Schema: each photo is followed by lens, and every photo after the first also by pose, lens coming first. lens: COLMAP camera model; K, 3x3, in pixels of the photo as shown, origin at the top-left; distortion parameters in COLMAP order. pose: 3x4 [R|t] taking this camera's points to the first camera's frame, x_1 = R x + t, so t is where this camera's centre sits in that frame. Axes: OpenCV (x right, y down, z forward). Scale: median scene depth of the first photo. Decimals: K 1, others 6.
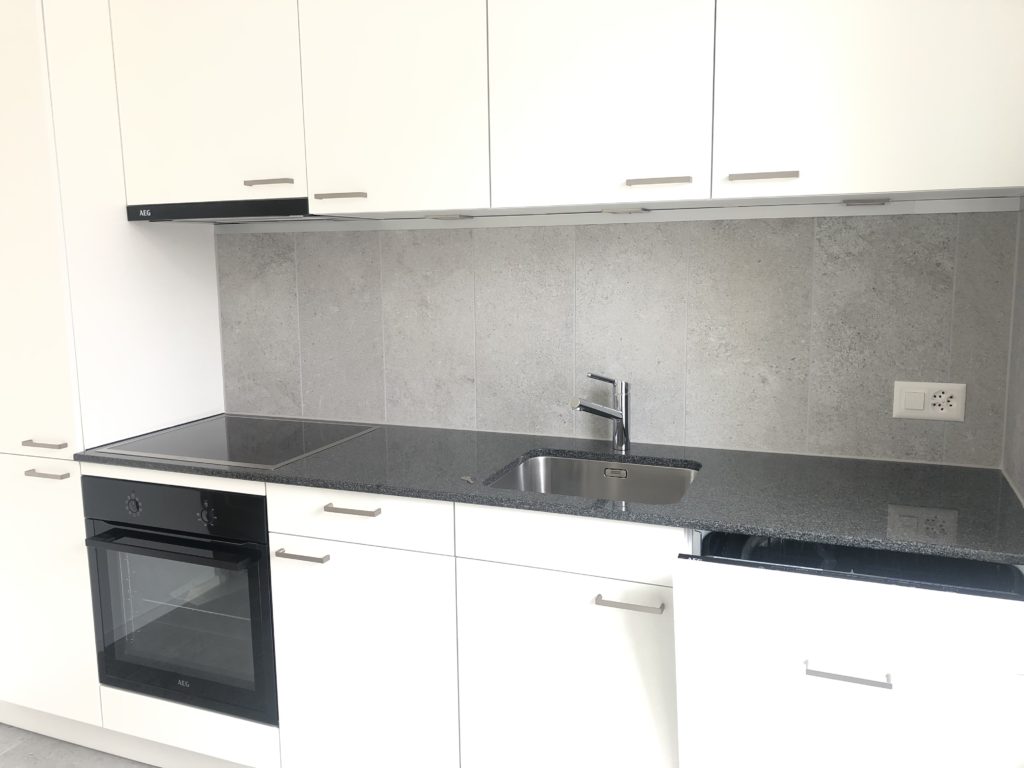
lens RADIAL K [[828.9, 0, 520.0], [0, 828.9, 388.7], [0, 0, 1]] dist [0.056177, -0.034421]
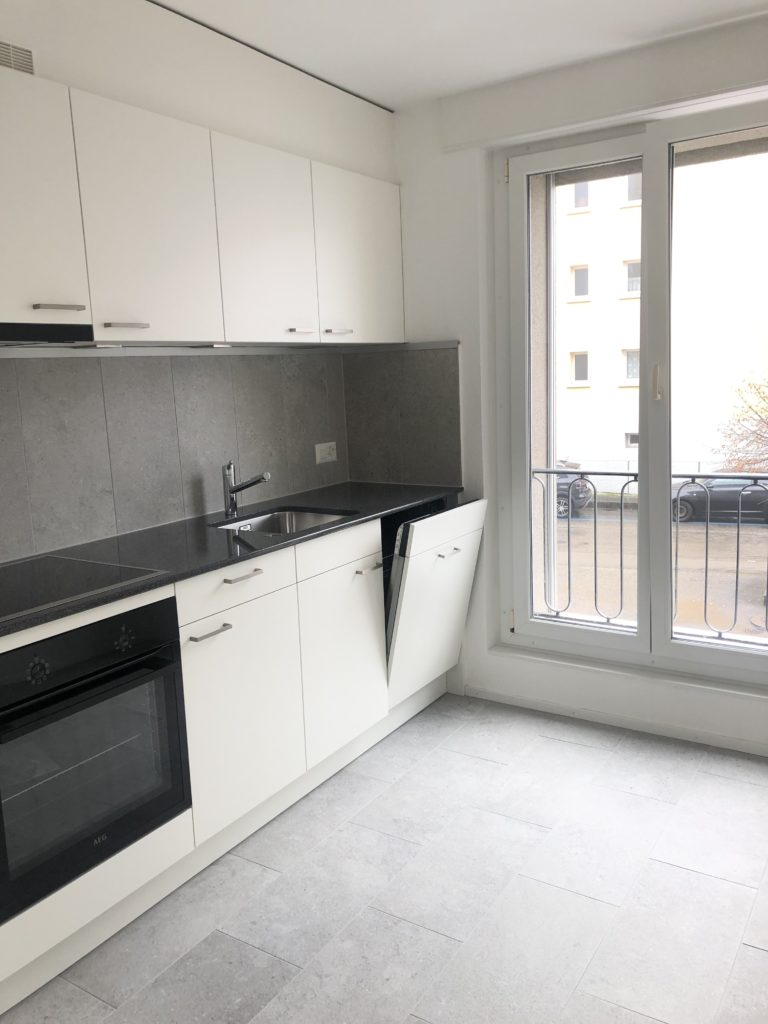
lens RADIAL K [[828.9, 0, 392.8], [0, 828.9, 504.4], [0, 0, 1]] dist [0.056177, -0.034421]
pose [[0.183586, -0.154845, 0.970731, -1.202620], [0.193483, 0.973890, 0.118757, -0.059144], [-0.963774, 0.166018, 0.208752, 0.438096]]
